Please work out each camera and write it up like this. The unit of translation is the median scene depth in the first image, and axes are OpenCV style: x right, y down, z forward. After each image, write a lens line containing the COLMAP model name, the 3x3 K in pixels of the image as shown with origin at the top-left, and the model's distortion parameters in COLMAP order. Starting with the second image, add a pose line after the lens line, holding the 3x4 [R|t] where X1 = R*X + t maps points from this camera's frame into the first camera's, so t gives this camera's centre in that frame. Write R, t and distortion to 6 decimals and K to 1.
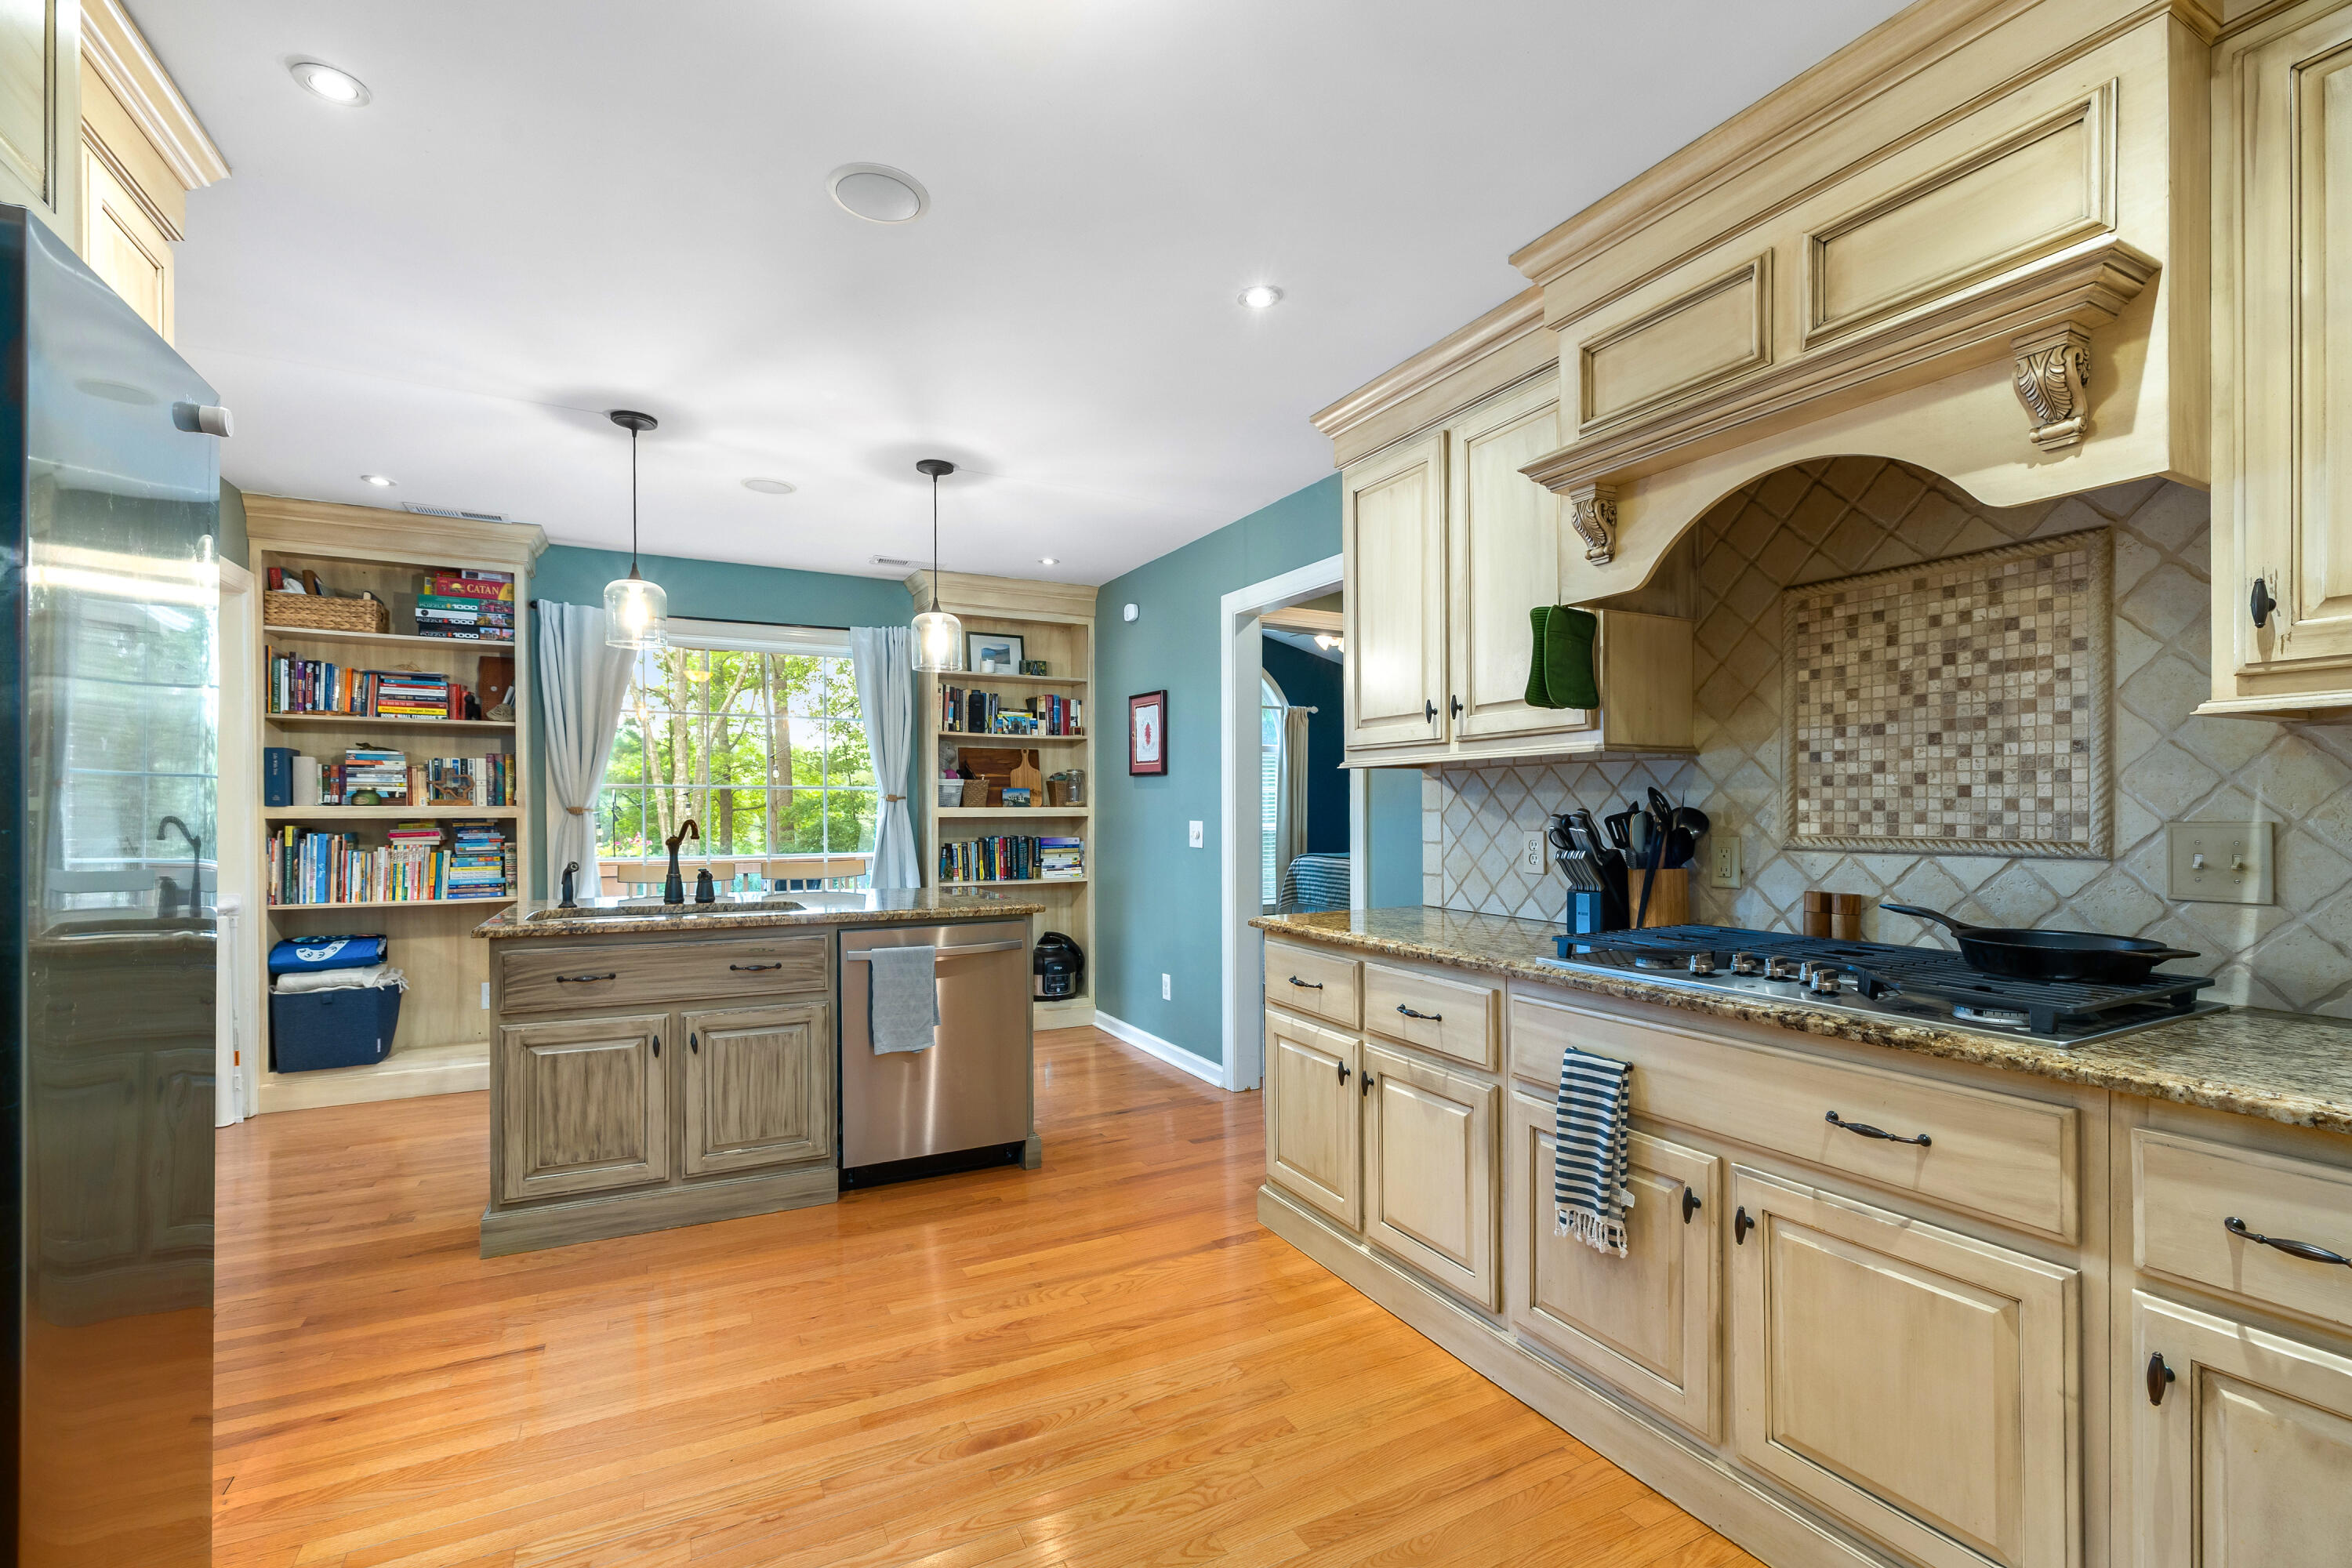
lens RADIAL K [[1012.3, 0, 1180.3], [0, 1012.3, 810.7], [0, 0, 1]] dist [-0.002377, -0.000596]
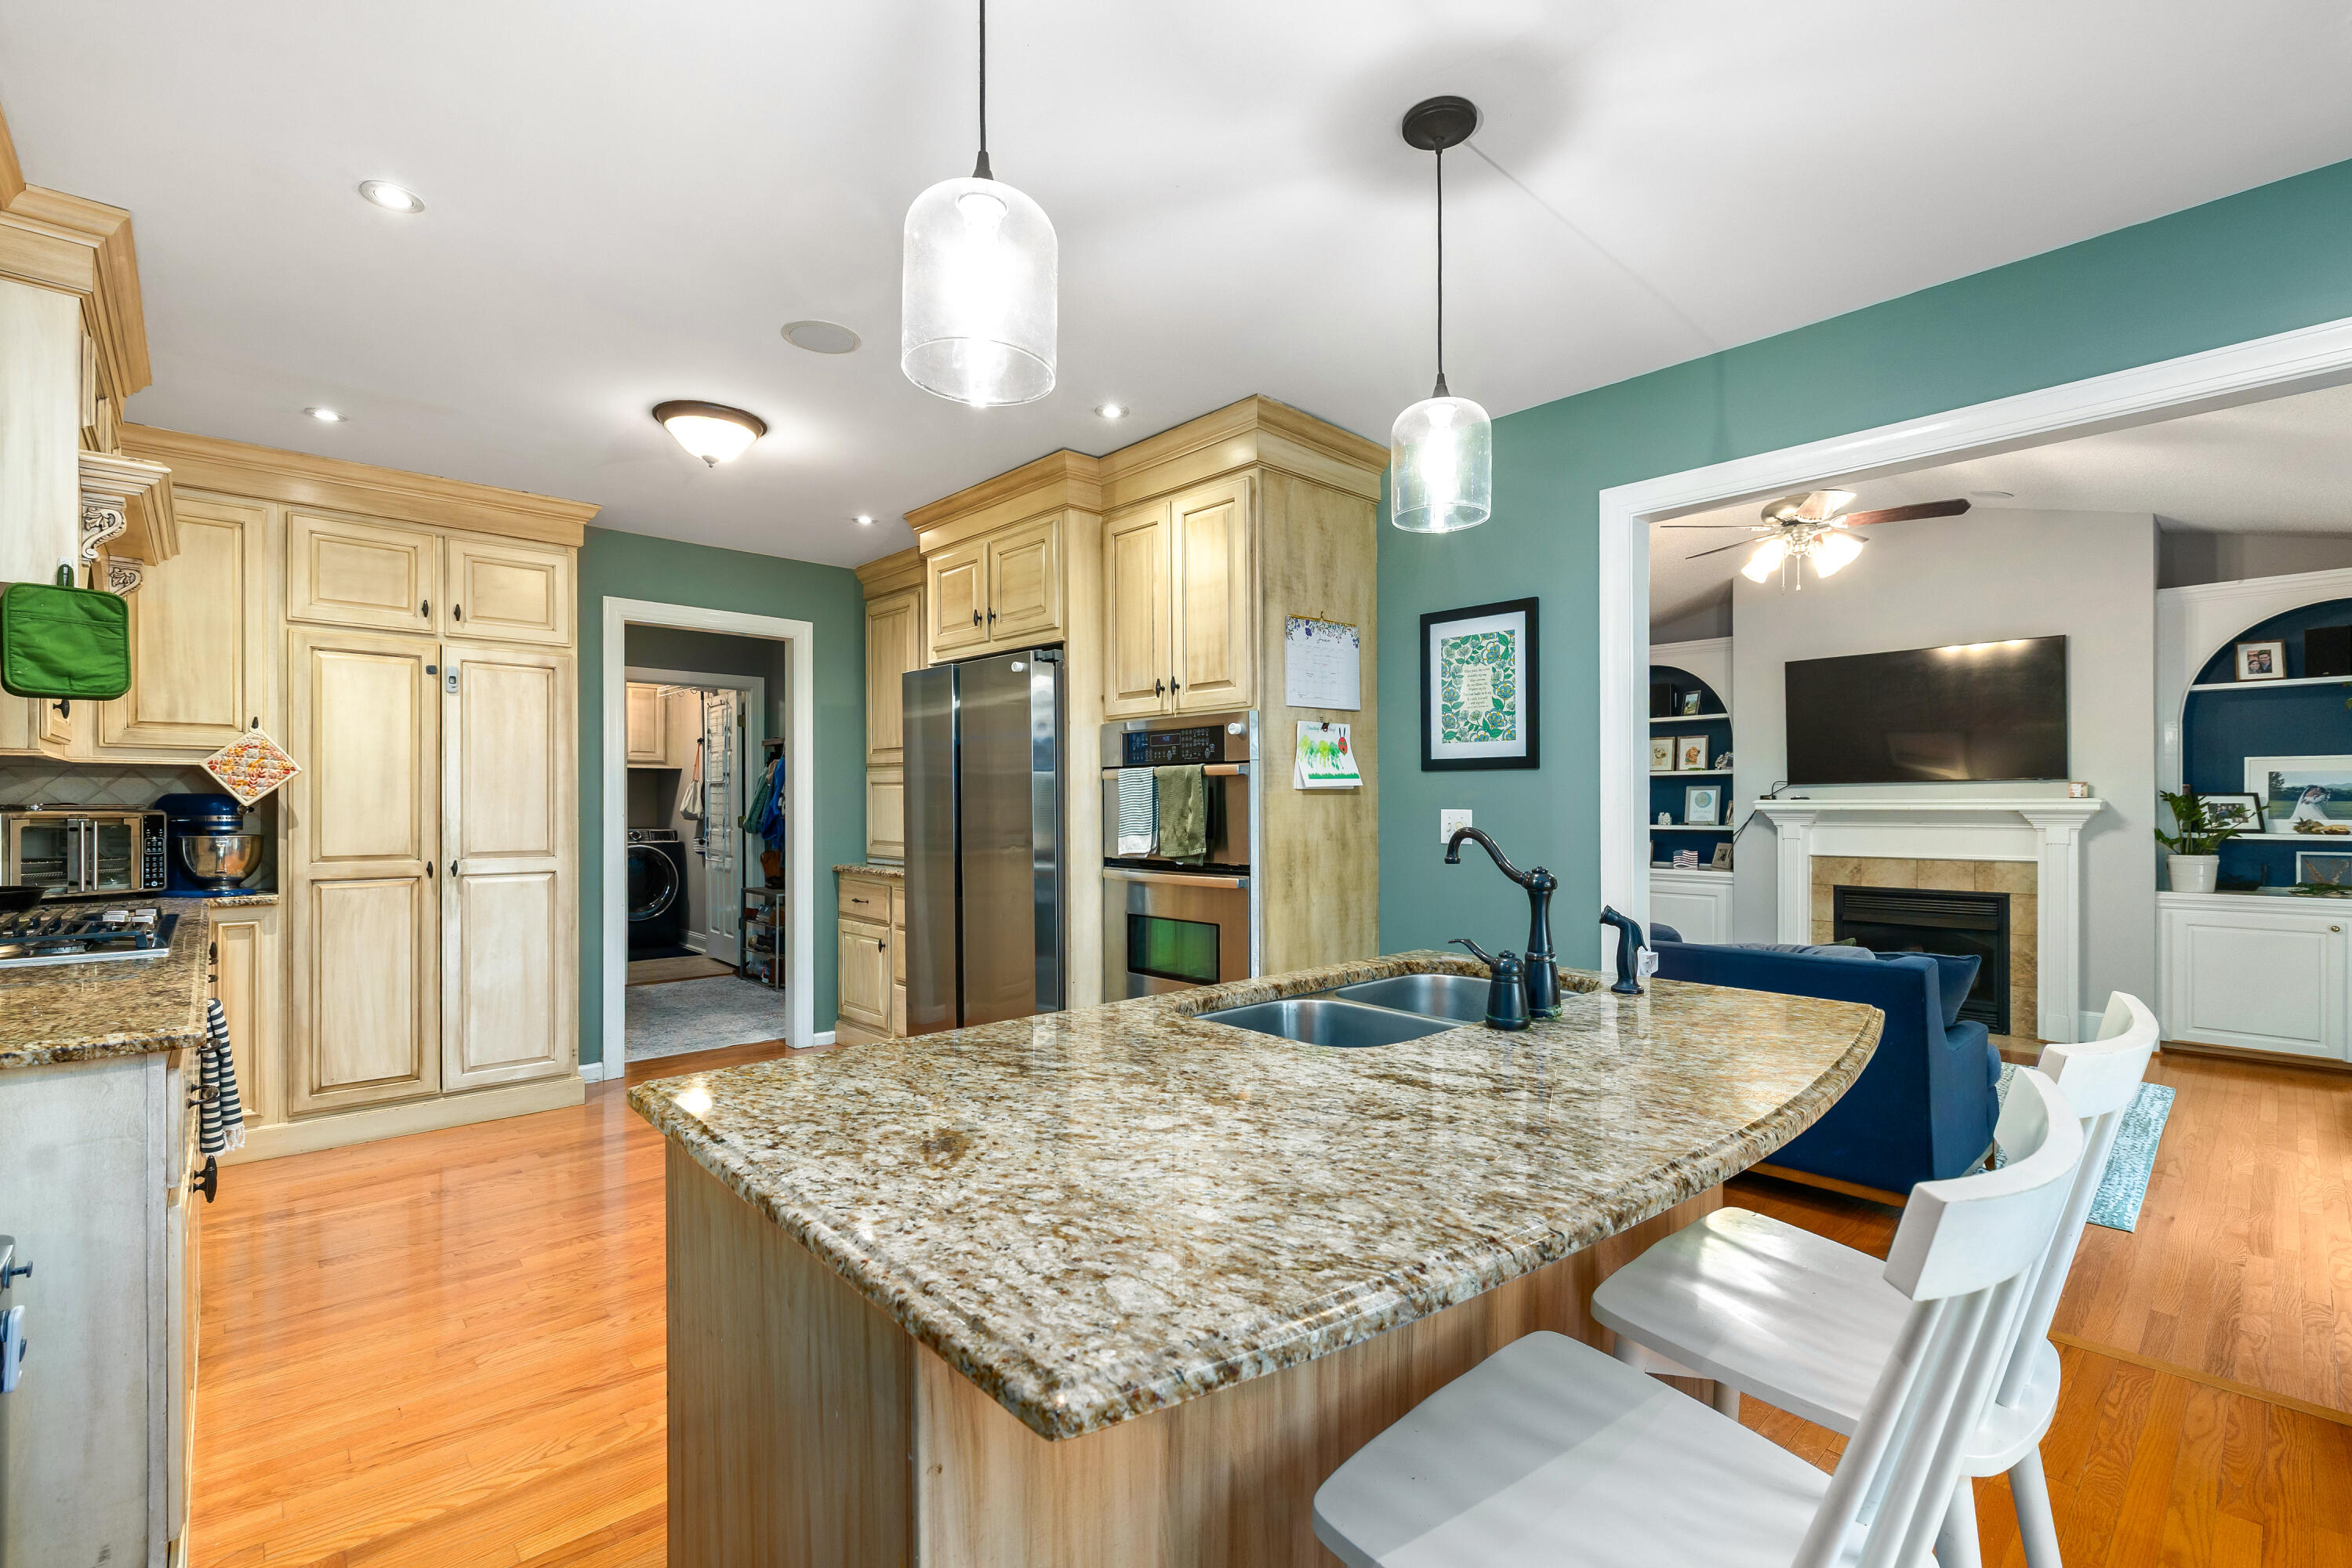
lens RADIAL K [[1037.2, 0, 1186.7], [0, 1037.2, 805.4], [0, 0, 1]] dist [0.000866, -0.000022]
pose [[-0.963045, 0.001044, -0.269339, -0.347199], [-0.000647, 0.999981, 0.006192, -0.009282], [0.269340, 0.006137, -0.963026, 2.196689]]
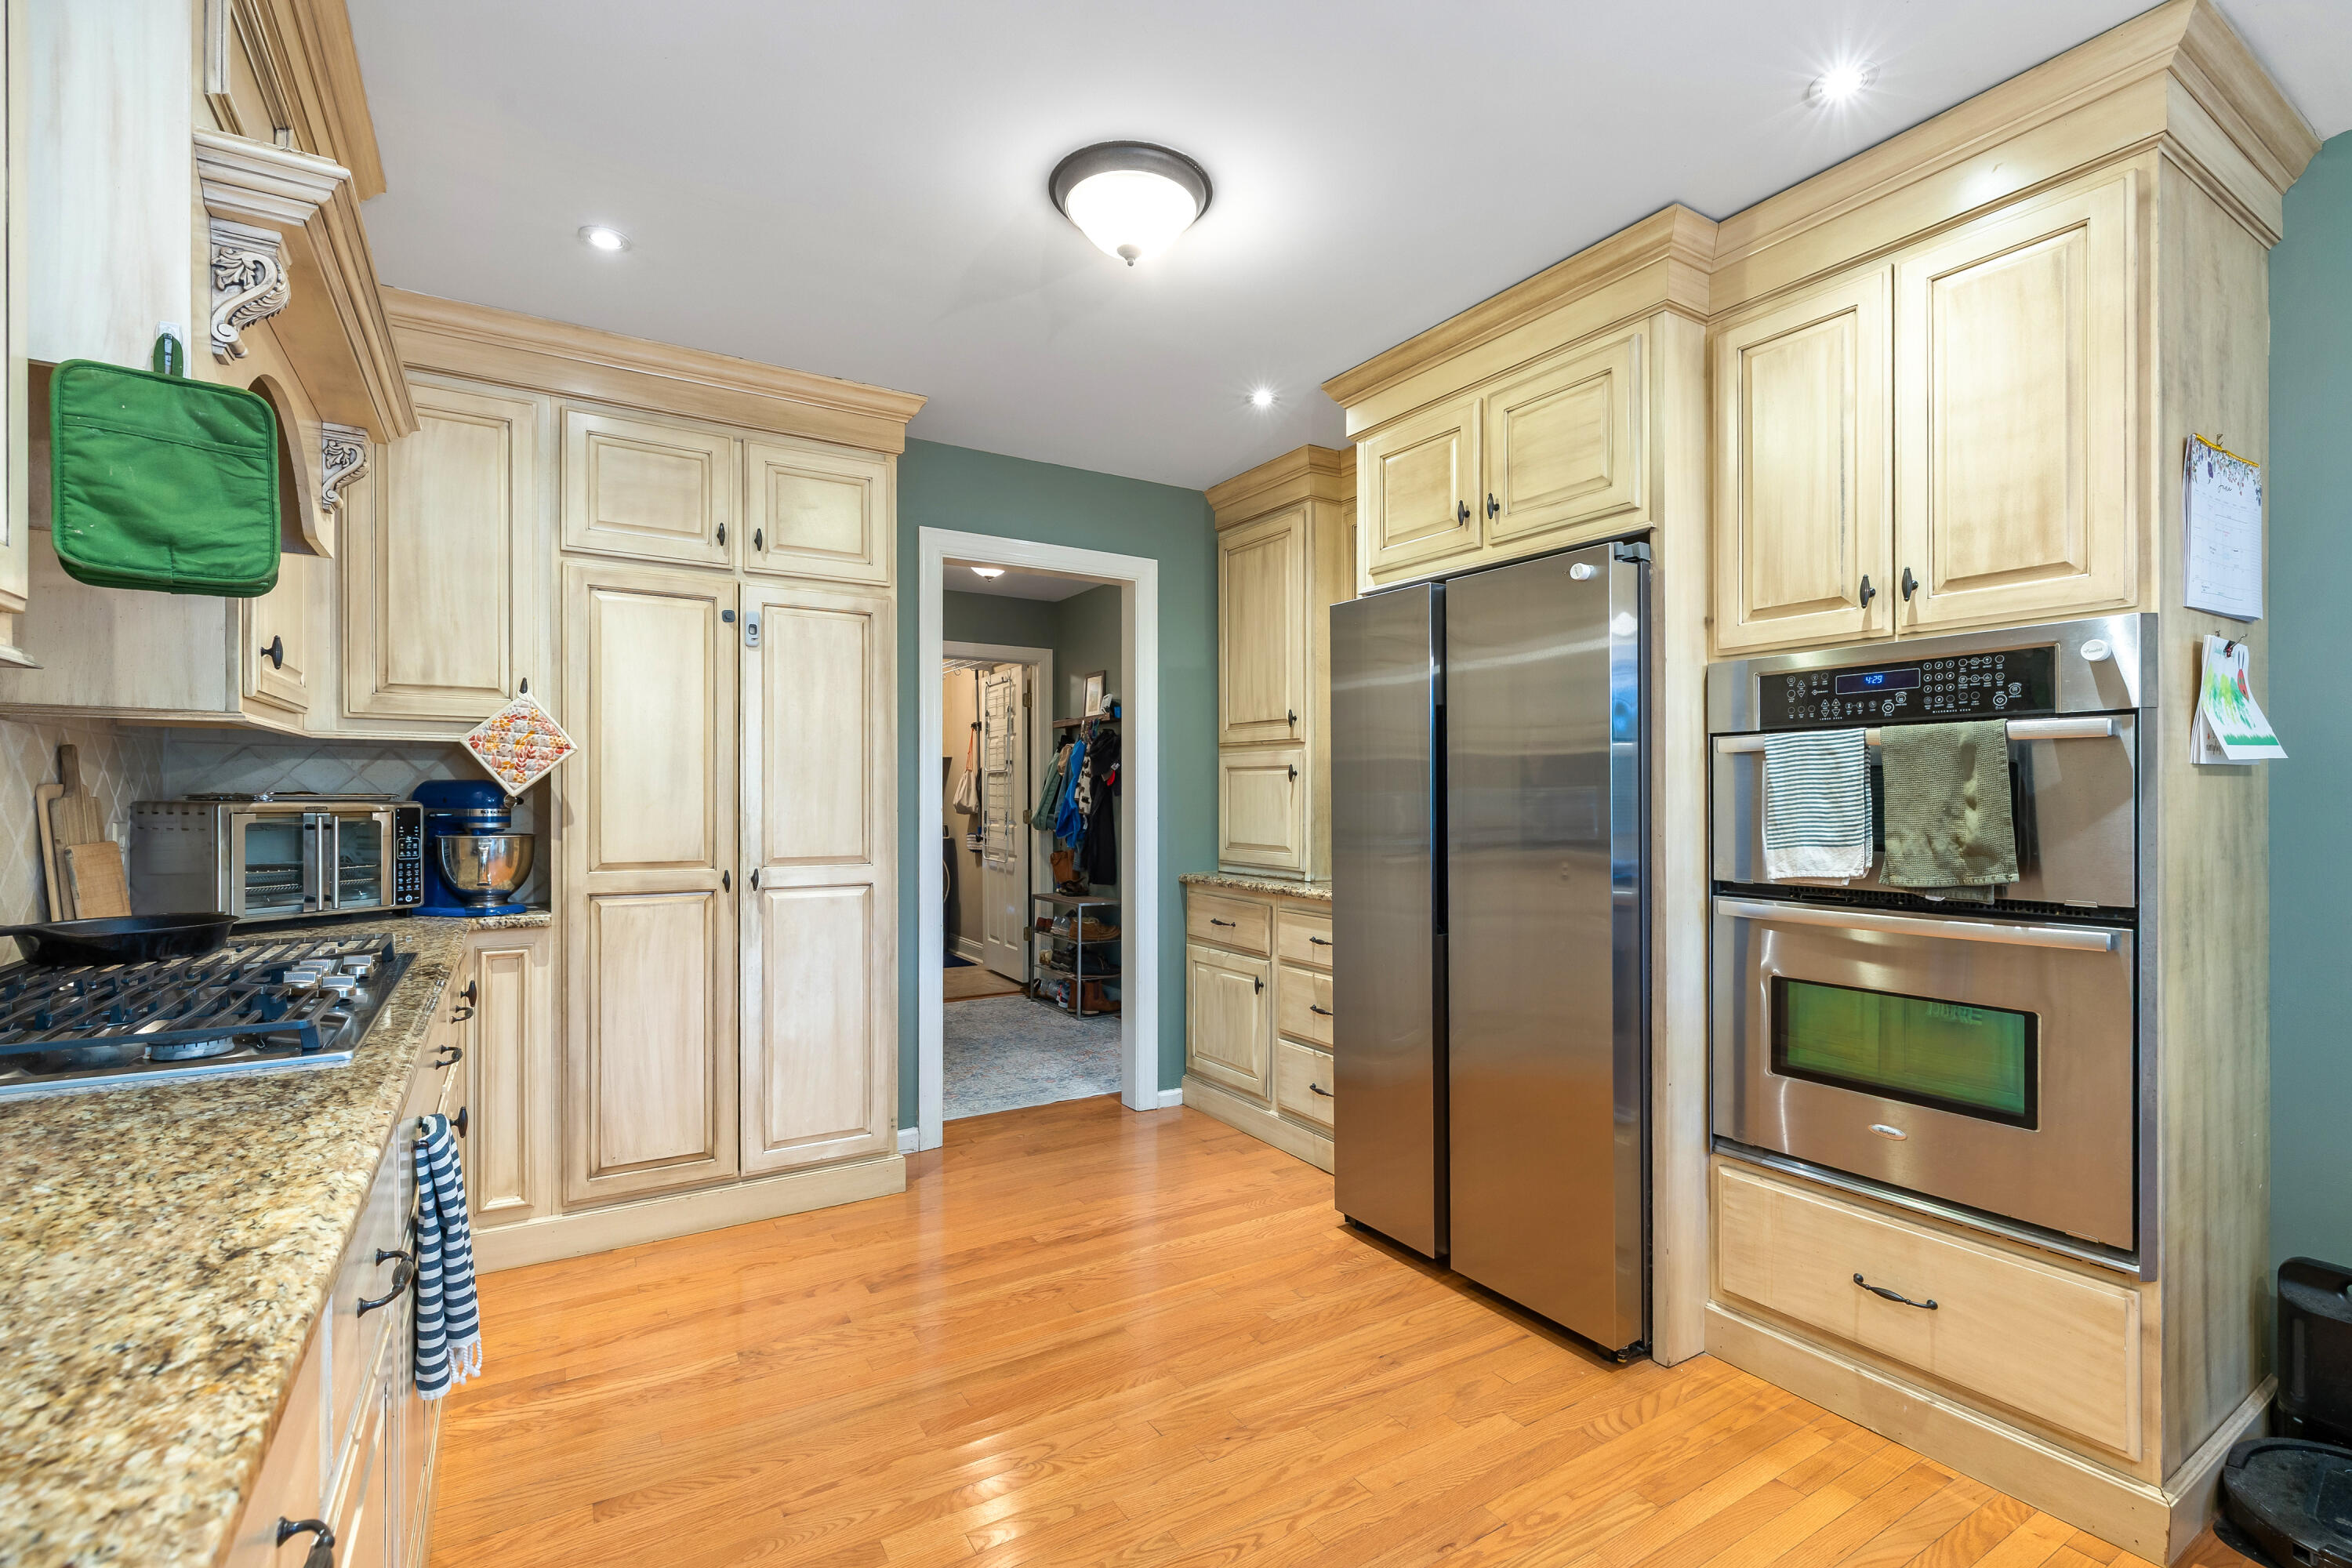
lens RADIAL K [[1049.5, 0, 1173.5], [0, 1049.5, 800.4], [0, 0, 1]] dist [-0.000684, 0.000228]
pose [[-0.997380, 0.000478, -0.072341, -0.061505], [-0.000086, 0.999970, 0.007792, -0.002193], [0.072342, 0.007778, -0.997350, 1.543497]]
